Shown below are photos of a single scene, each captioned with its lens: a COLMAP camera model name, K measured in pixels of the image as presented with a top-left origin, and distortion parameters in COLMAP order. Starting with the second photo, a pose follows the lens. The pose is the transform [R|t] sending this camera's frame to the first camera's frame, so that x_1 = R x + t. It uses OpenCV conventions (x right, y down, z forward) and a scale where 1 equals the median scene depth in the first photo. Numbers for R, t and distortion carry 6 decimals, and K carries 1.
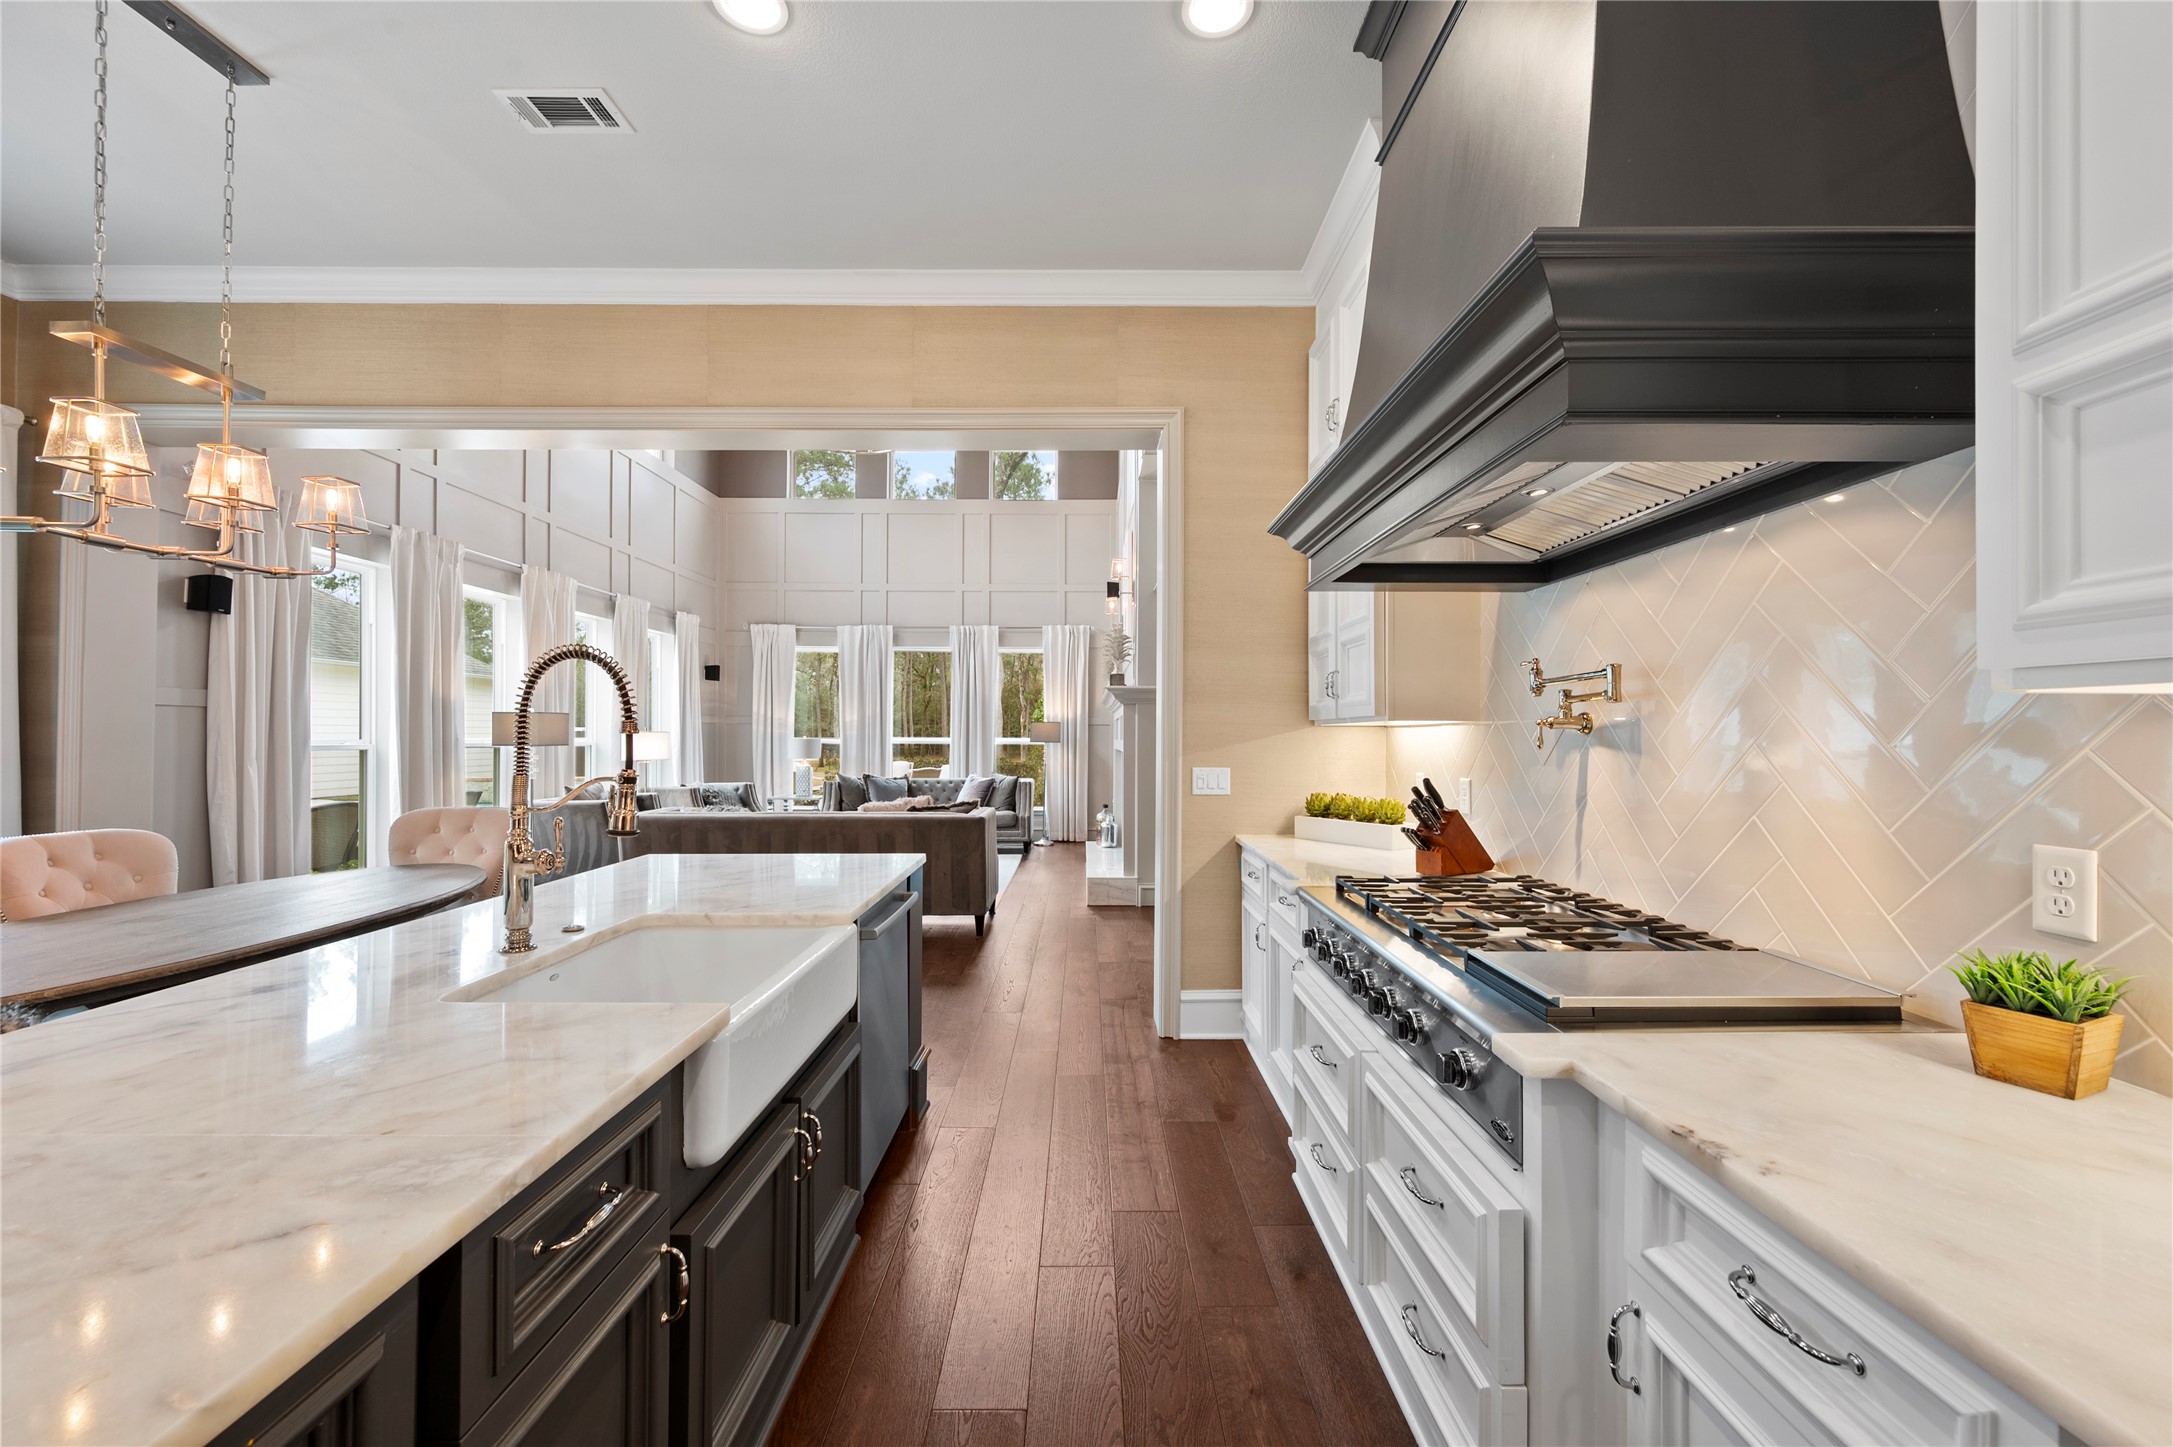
lens RADIAL K [[852.4, 0, 1086.5], [0, 852.4, 723.5], [0, 0, 1]] dist [-0.000173, -0.000105]
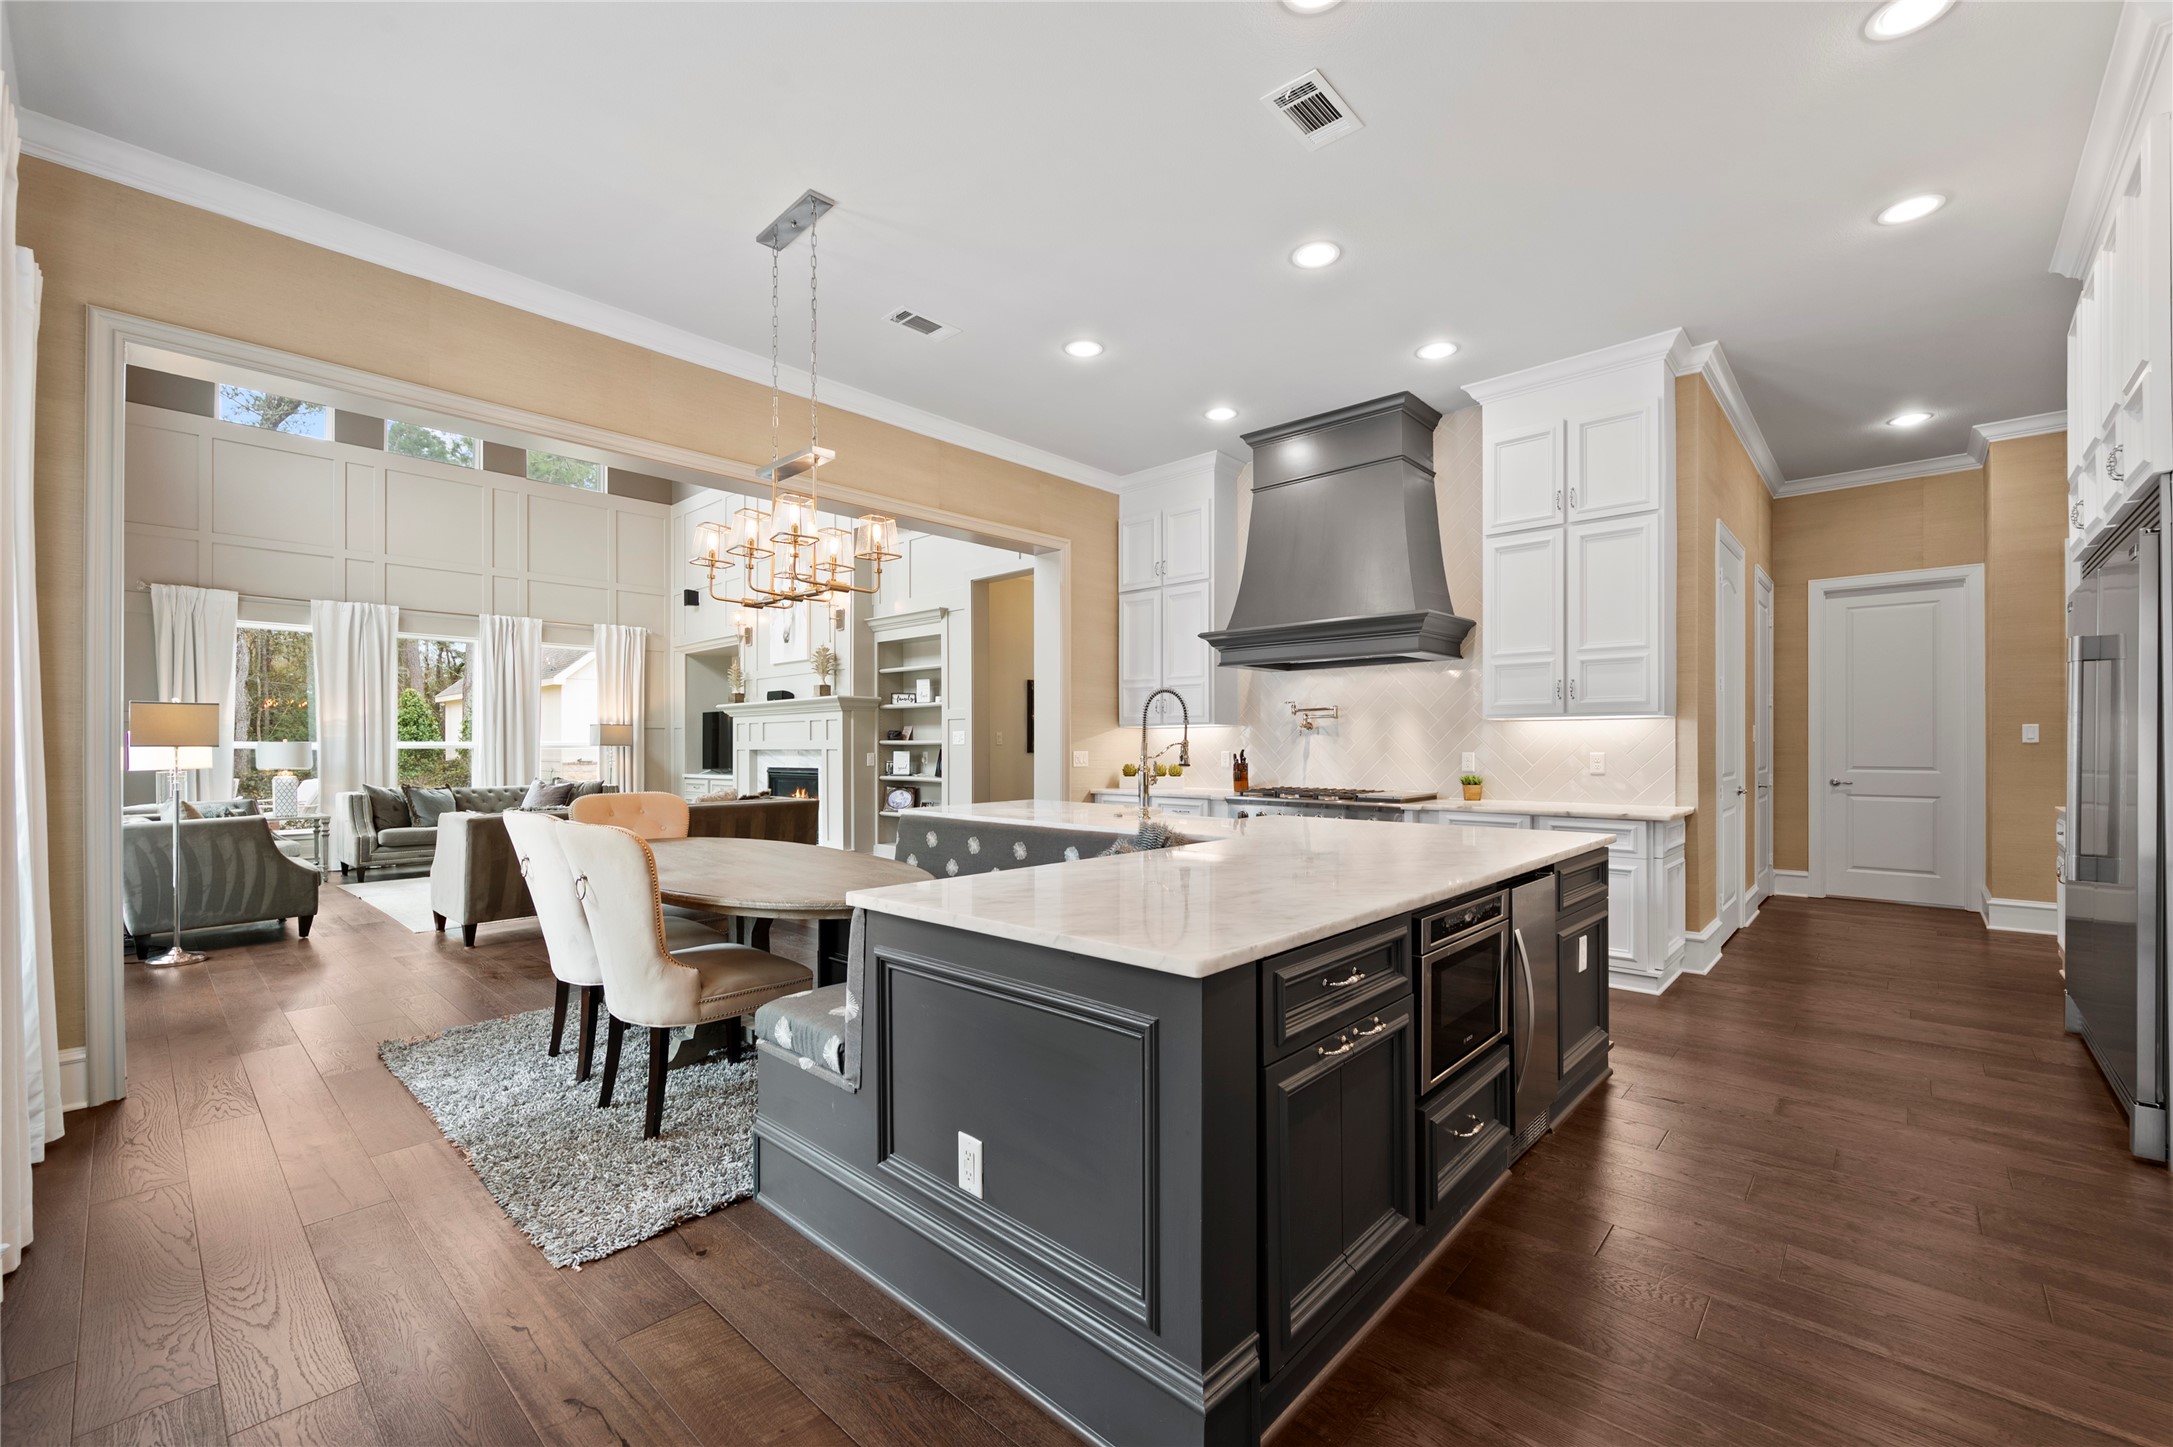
lens RADIAL K [[890.1, 0, 1089.4], [0, 890.1, 741.5], [0, 0, 1]] dist [-0.001448, -0.000341]
pose [[0.680018, -0.002362, 0.733192, -0.591112], [-0.004766, 0.999959, 0.007642, 0.009564], [-0.733180, -0.008691, 0.679979, -0.121425]]
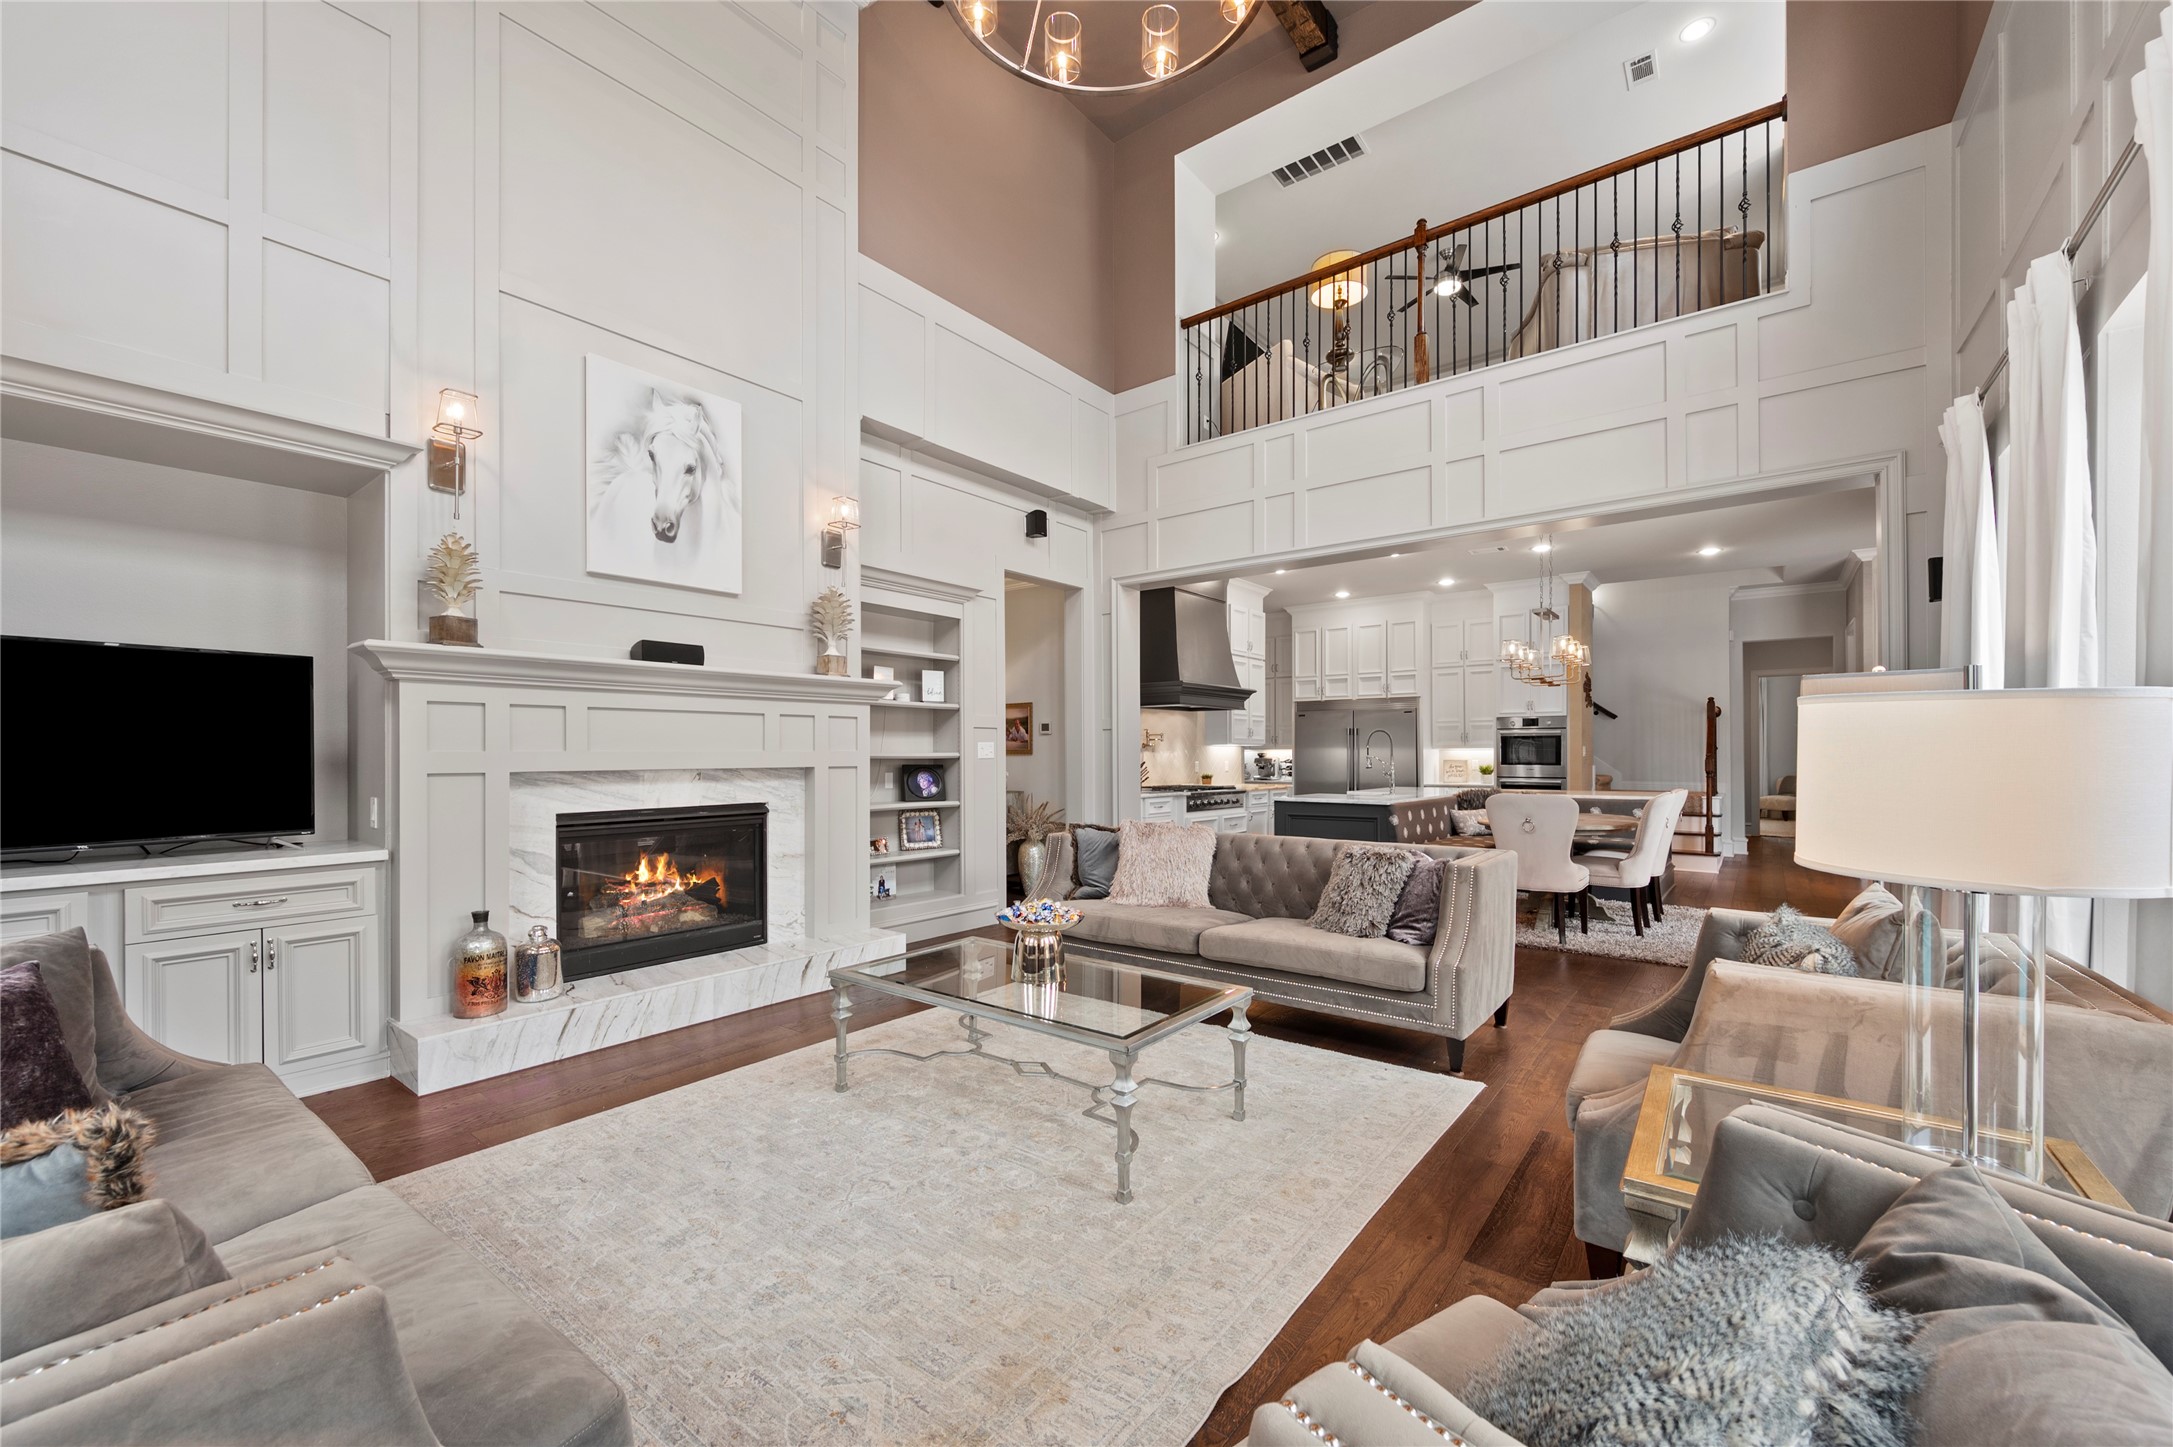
lens RADIAL K [[864.8, 0, 1089.4], [0, 864.8, 745.9], [0, 0, 1]] dist [-0.001073, -0.000190]
pose [[-0.783505, 0.001069, 0.621385, -0.534436], [-0.013004, 0.999751, -0.018116, 0.024163], [-0.621250, -0.022275, -0.783296, 1.339709]]
